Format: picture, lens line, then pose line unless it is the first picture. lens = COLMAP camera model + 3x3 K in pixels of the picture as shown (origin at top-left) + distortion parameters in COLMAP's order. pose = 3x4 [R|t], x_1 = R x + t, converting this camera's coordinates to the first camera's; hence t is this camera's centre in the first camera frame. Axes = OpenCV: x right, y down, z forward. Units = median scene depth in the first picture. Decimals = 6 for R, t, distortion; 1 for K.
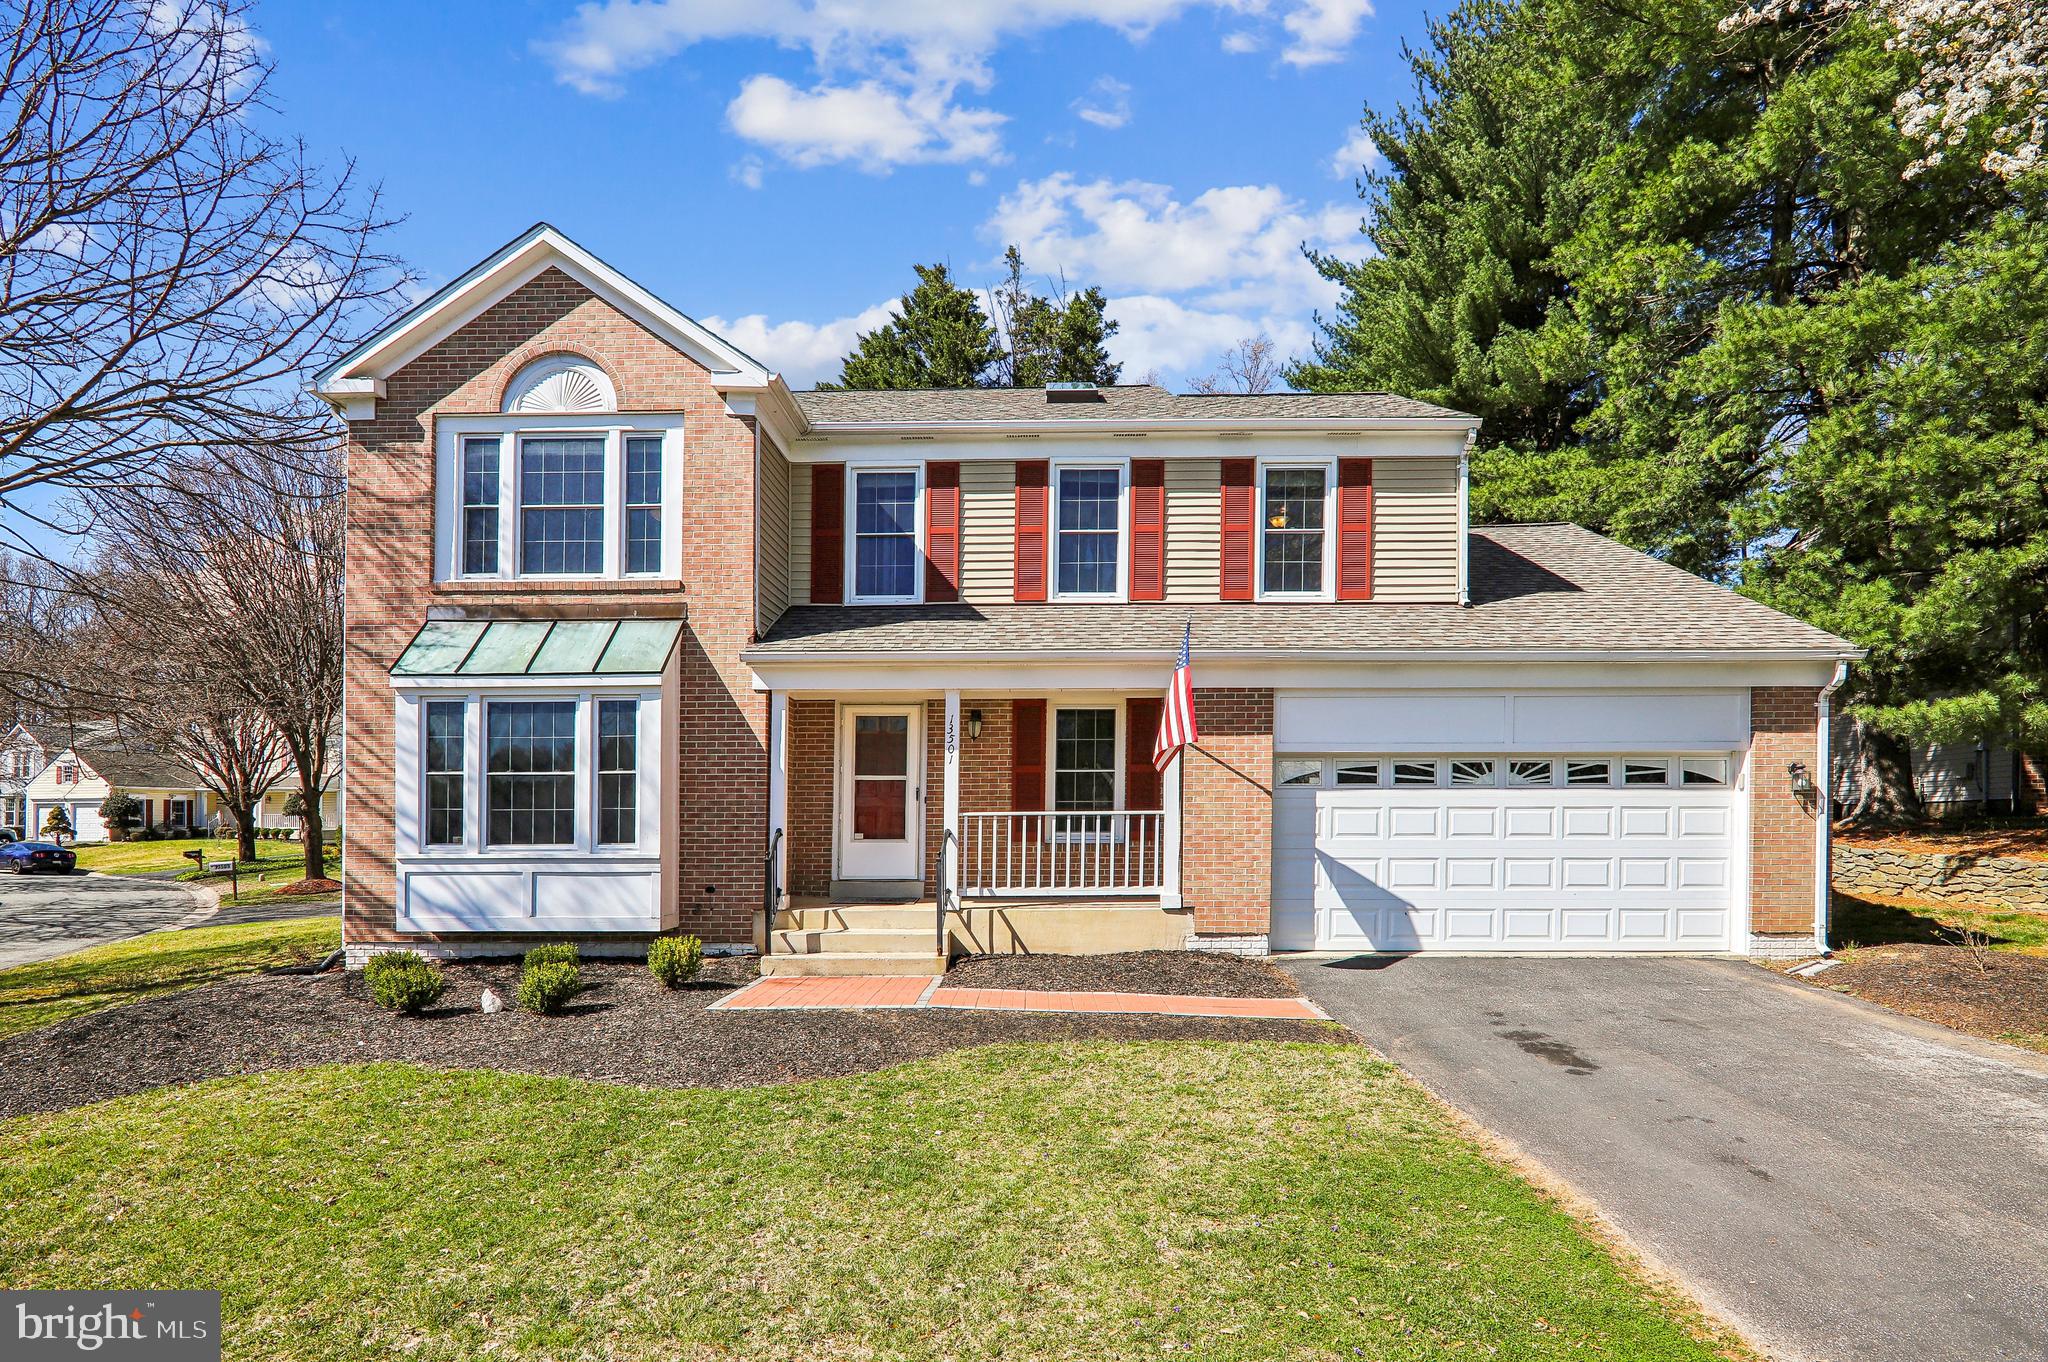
lens RADIAL K [[1043.2, 0, 1023.8], [0, 1043.2, 821.5], [0, 0, 1]] dist [0.000441, -0.000808]
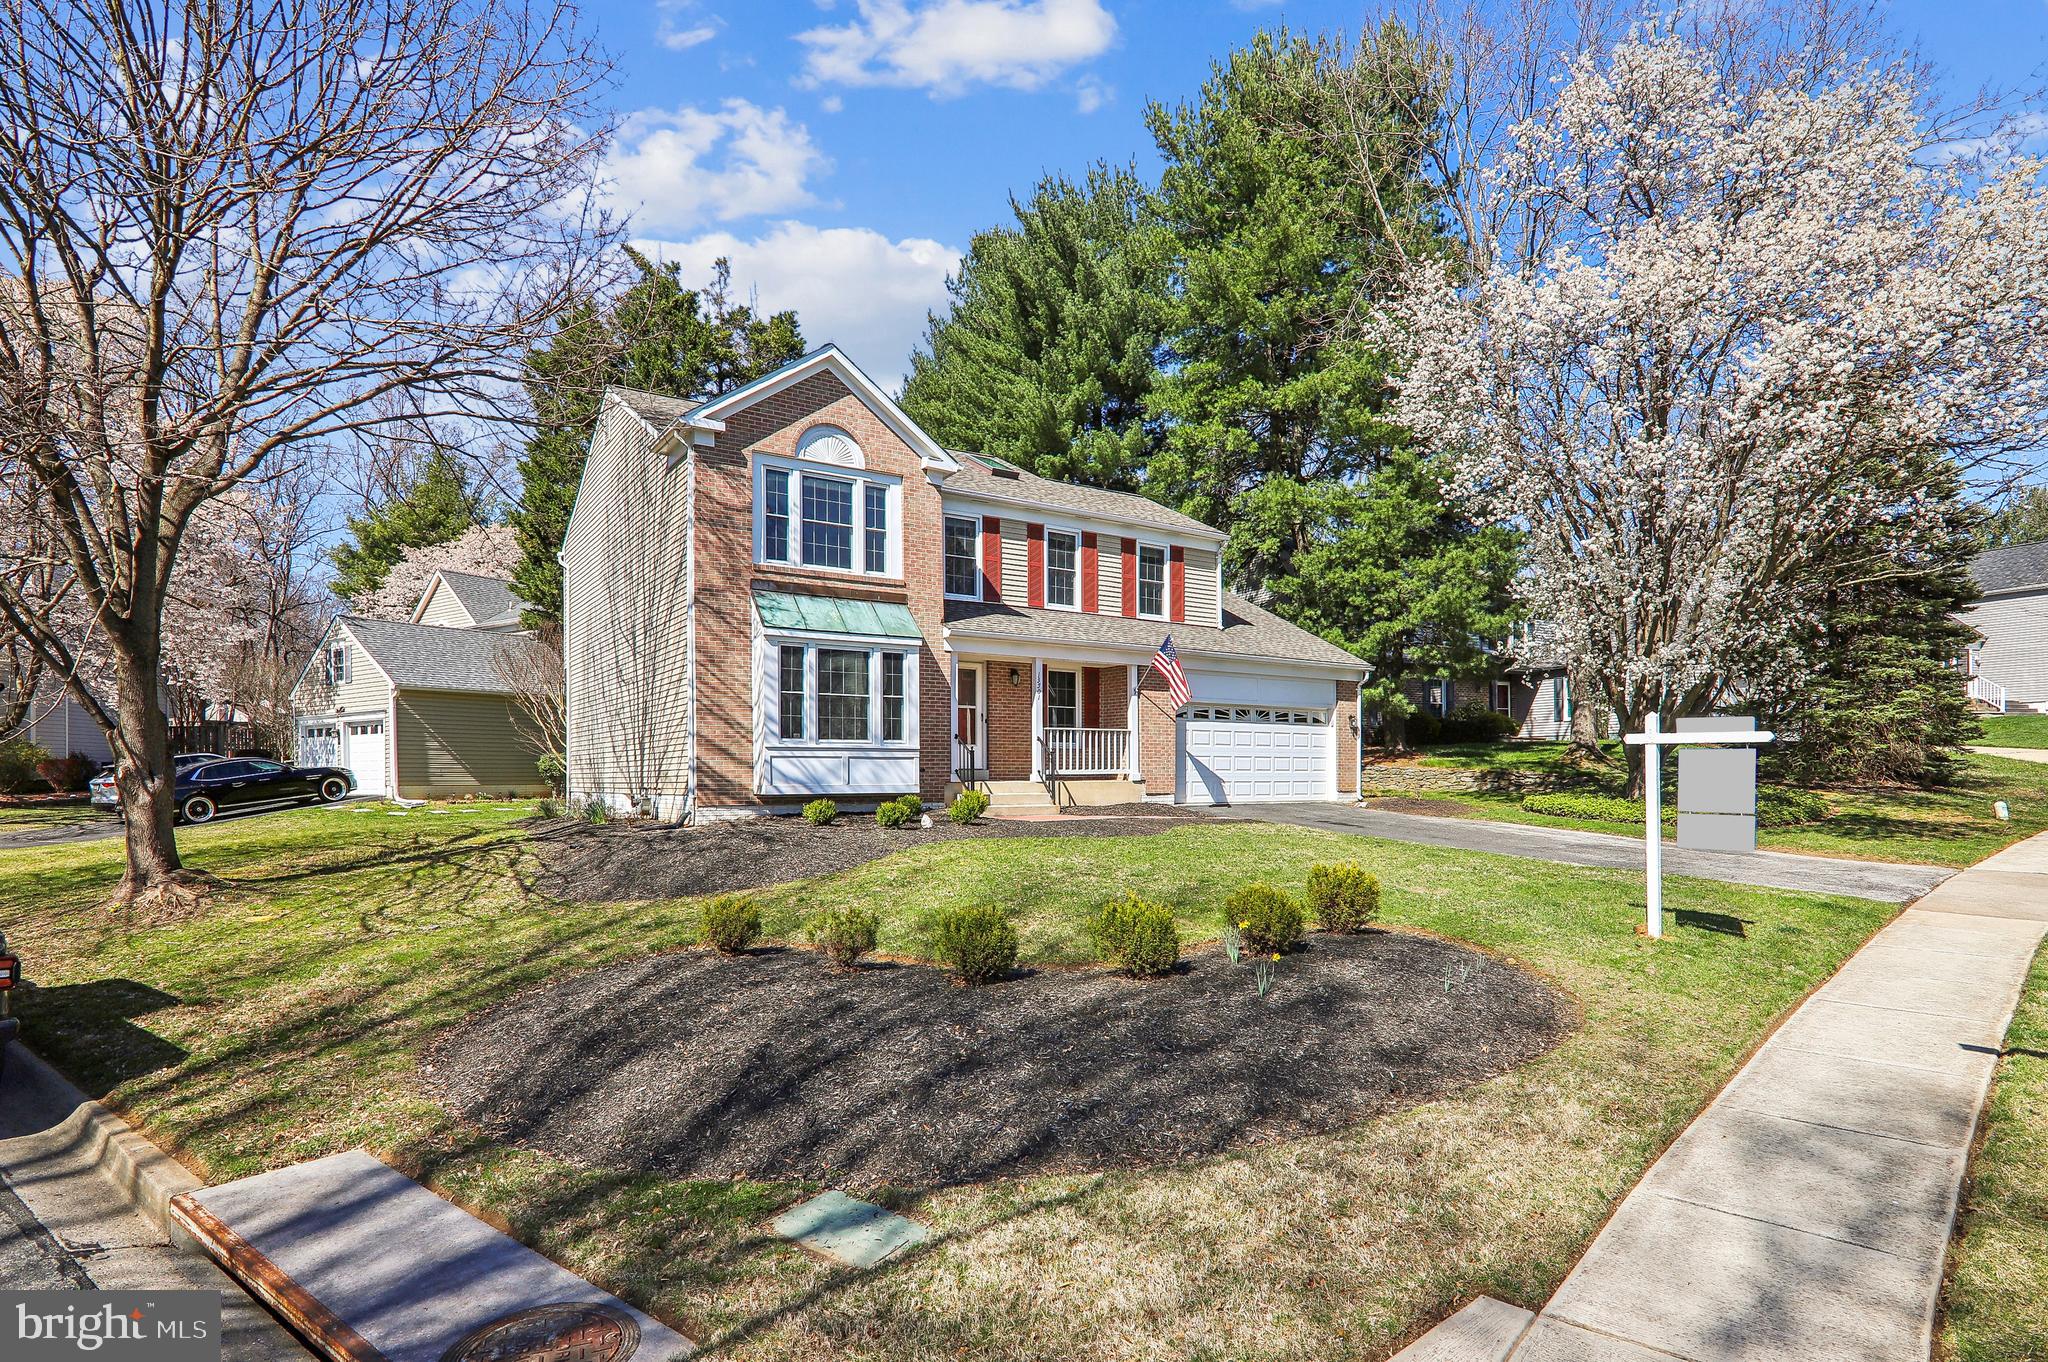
lens RADIAL K [[1043.2, 0, 995.5], [0, 1043.2, 801.7], [0, 0, 1]] dist [0.000441, -0.000808]
pose [[0.834591, -0.012702, 0.550724, -1.106098], [-0.003541, 0.999590, 0.028421, 0.067436], [-0.550859, -0.025670, 0.834203, -0.446464]]
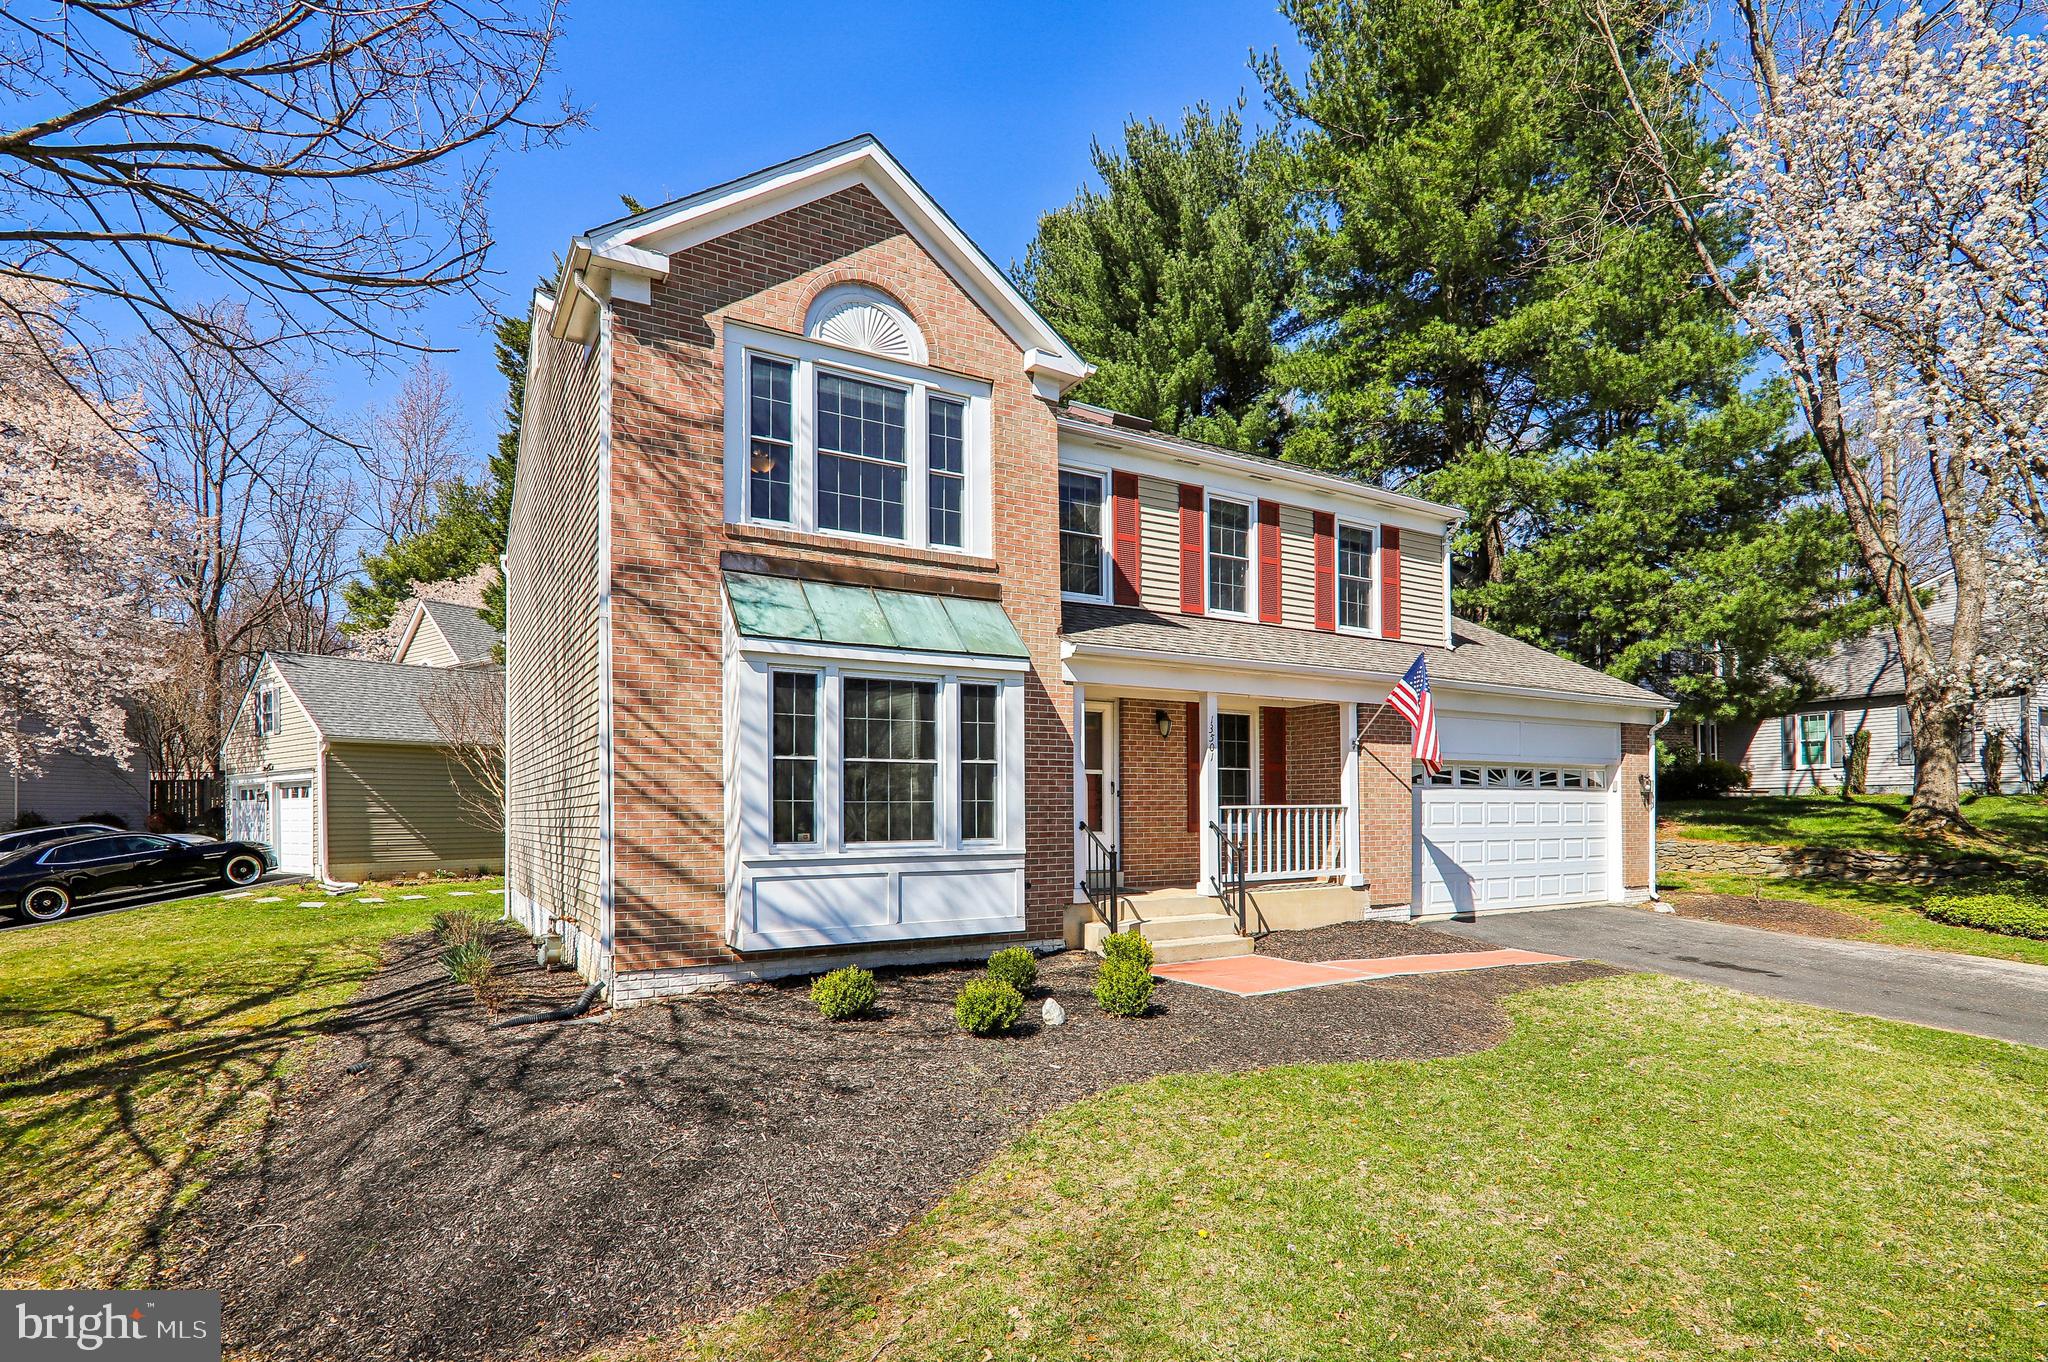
lens RADIAL K [[1043.2, 0, 1029.2], [0, 1043.2, 813.6], [0, 0, 1]] dist [0.000441, -0.000808]
pose [[0.845048, -0.002193, 0.534686, -0.804960], [0.002122, 0.999997, 0.000749, -0.001956], [-0.534686, 0.000502, 0.845051, 0.182092]]
